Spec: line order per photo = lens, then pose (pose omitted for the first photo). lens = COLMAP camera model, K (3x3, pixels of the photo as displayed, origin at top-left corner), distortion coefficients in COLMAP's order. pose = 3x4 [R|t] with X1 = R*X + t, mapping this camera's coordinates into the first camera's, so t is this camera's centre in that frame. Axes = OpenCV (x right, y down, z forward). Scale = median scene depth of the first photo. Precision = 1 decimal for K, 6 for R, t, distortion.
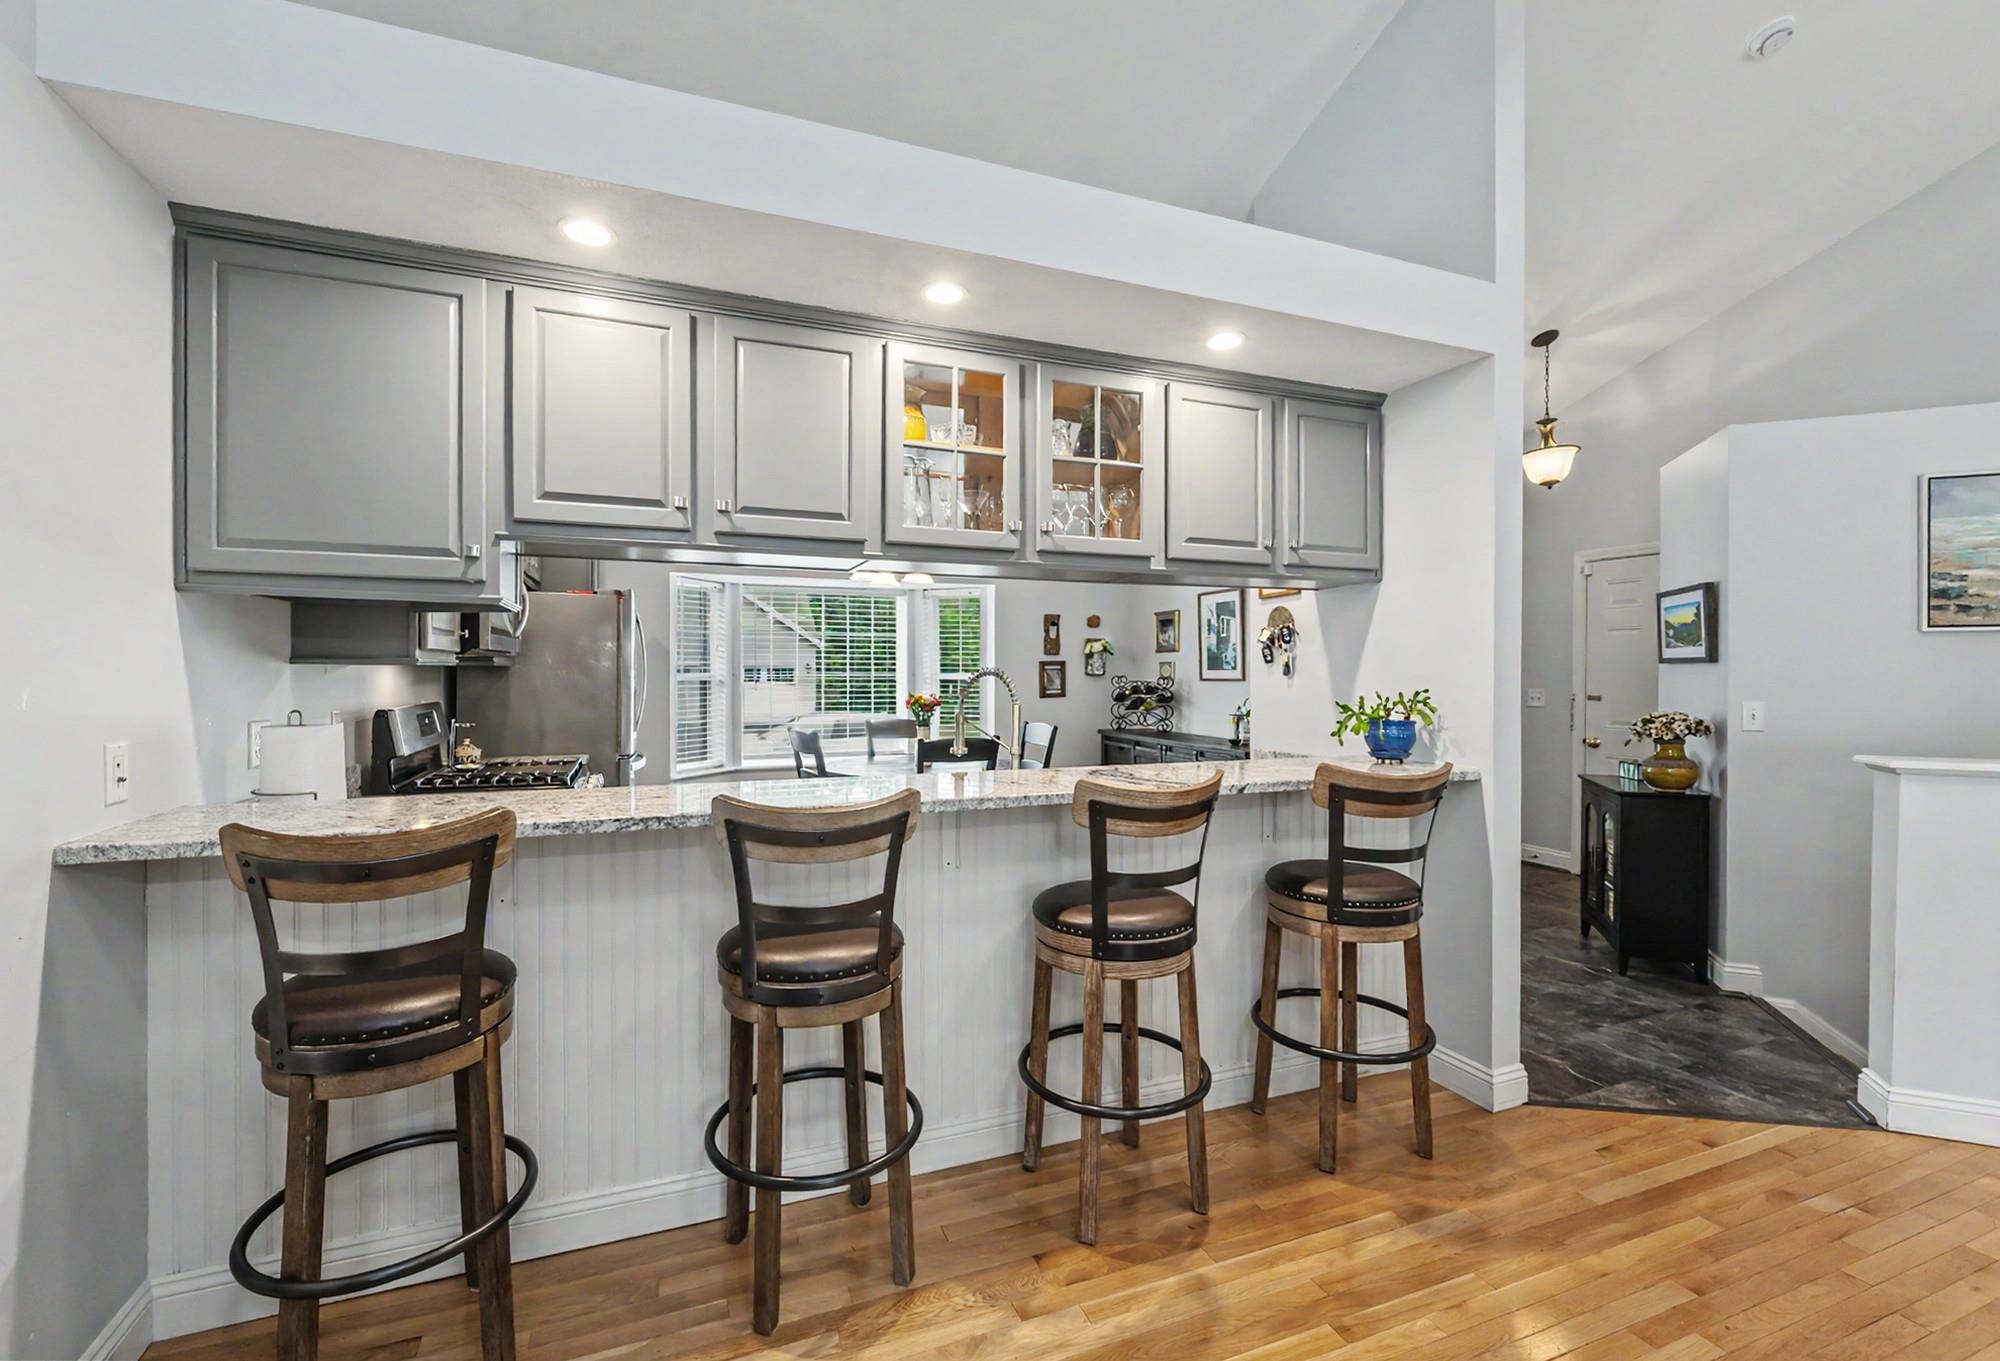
lens RADIAL K [[832.6, 0, 965.9], [0, 832.6, 671.4], [0, 0, 1]] dist [-0.002750, -0.000156]
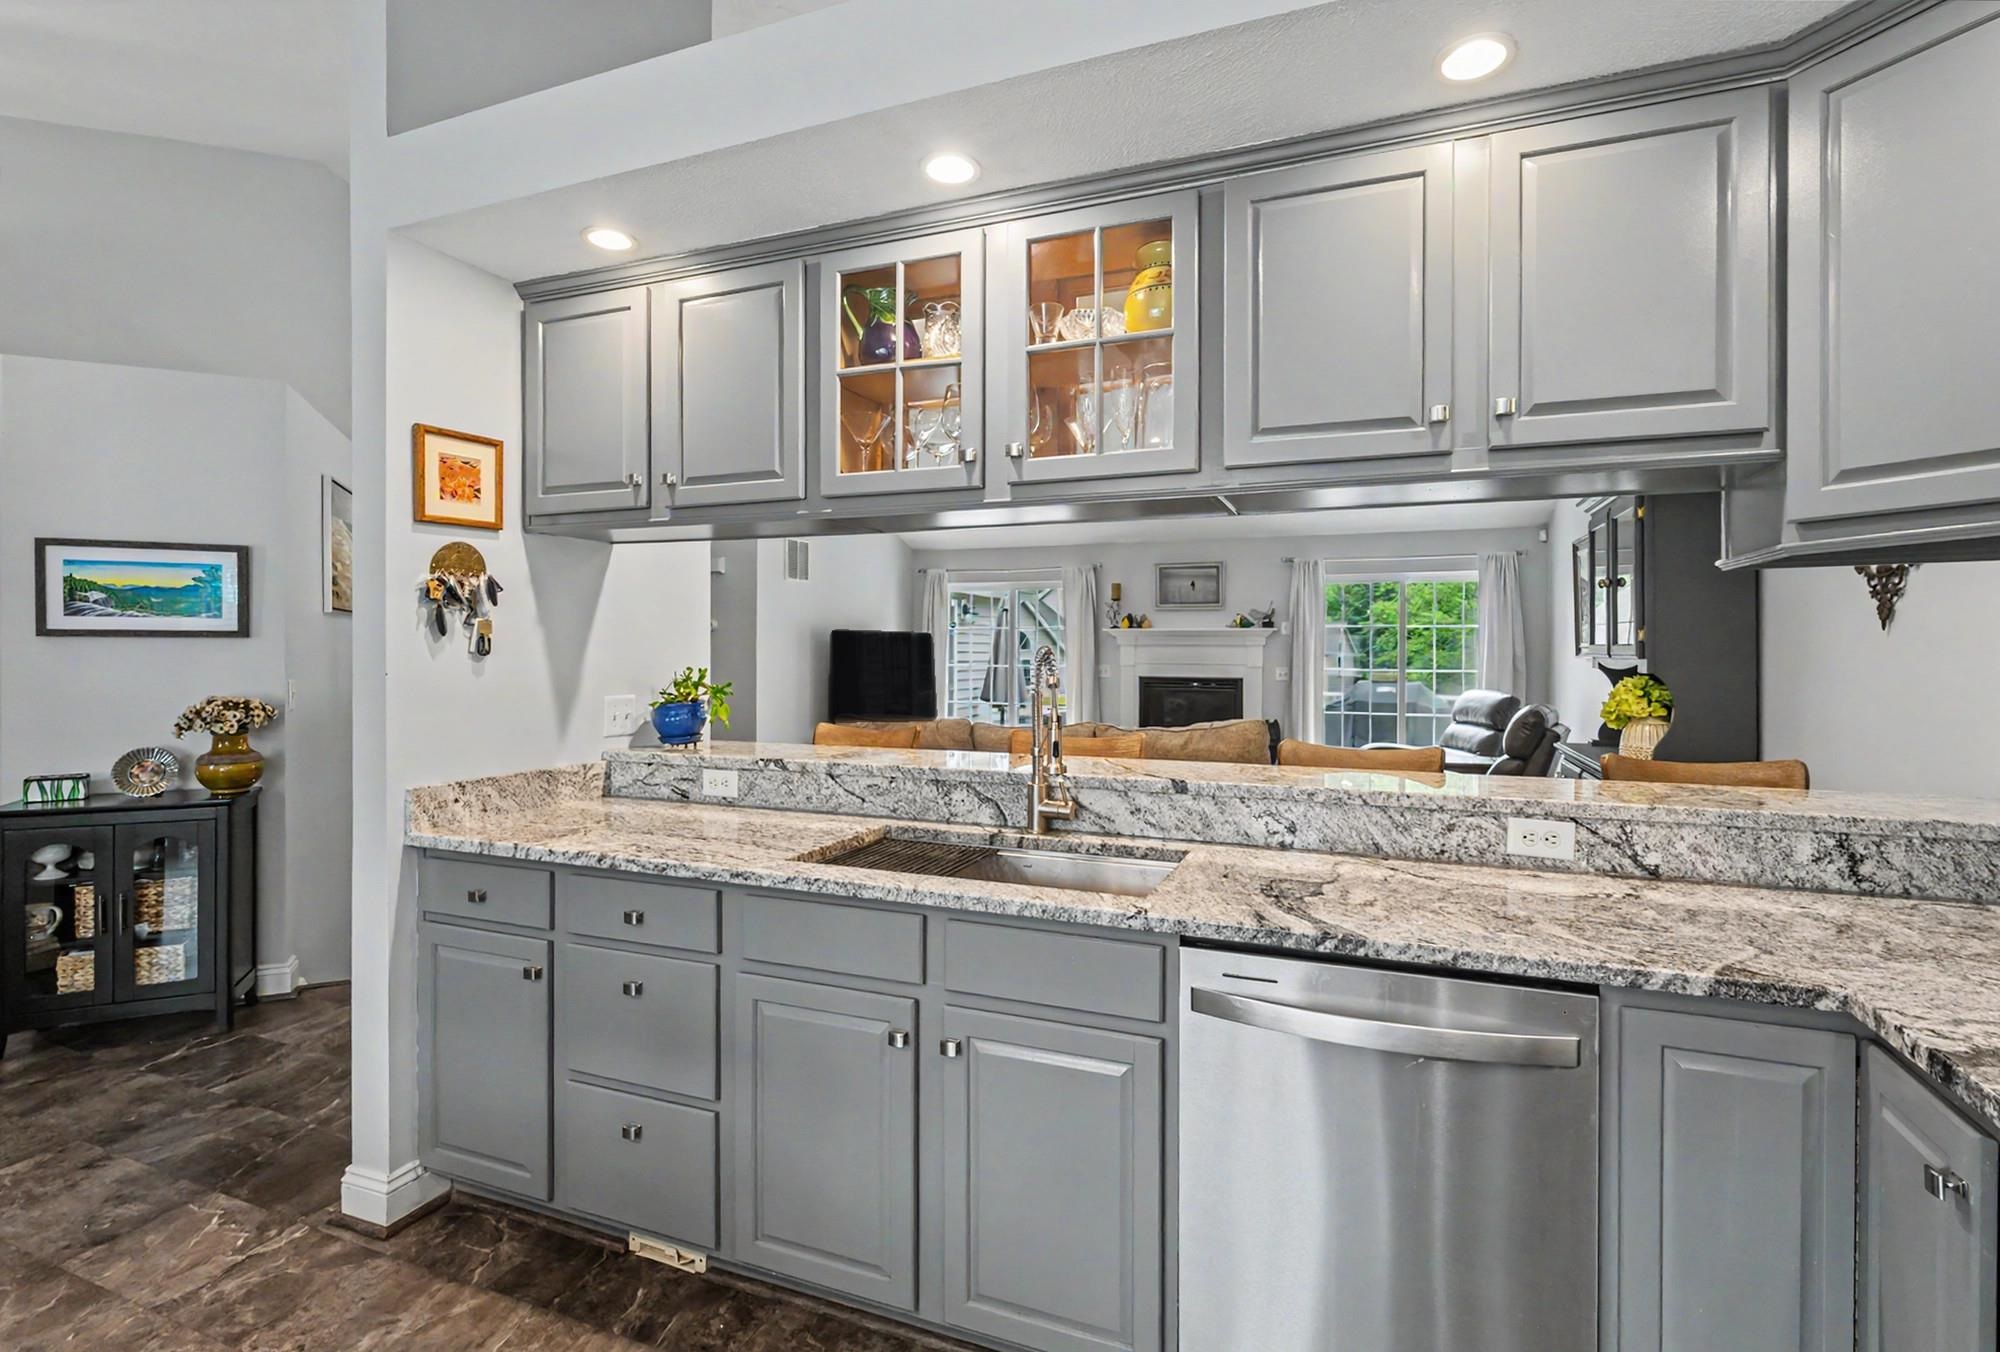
lens RADIAL K [[938.5, 0, 1009.4], [0, 938.5, 653.8], [0, 0, 1]] dist [-0.005374, 0.000587]
pose [[-0.741454, -0.007150, 0.670965, -0.462501], [-0.003252, 0.999970, 0.007062, -0.003794], [-0.670995, 0.003054, -0.741455, 1.503414]]
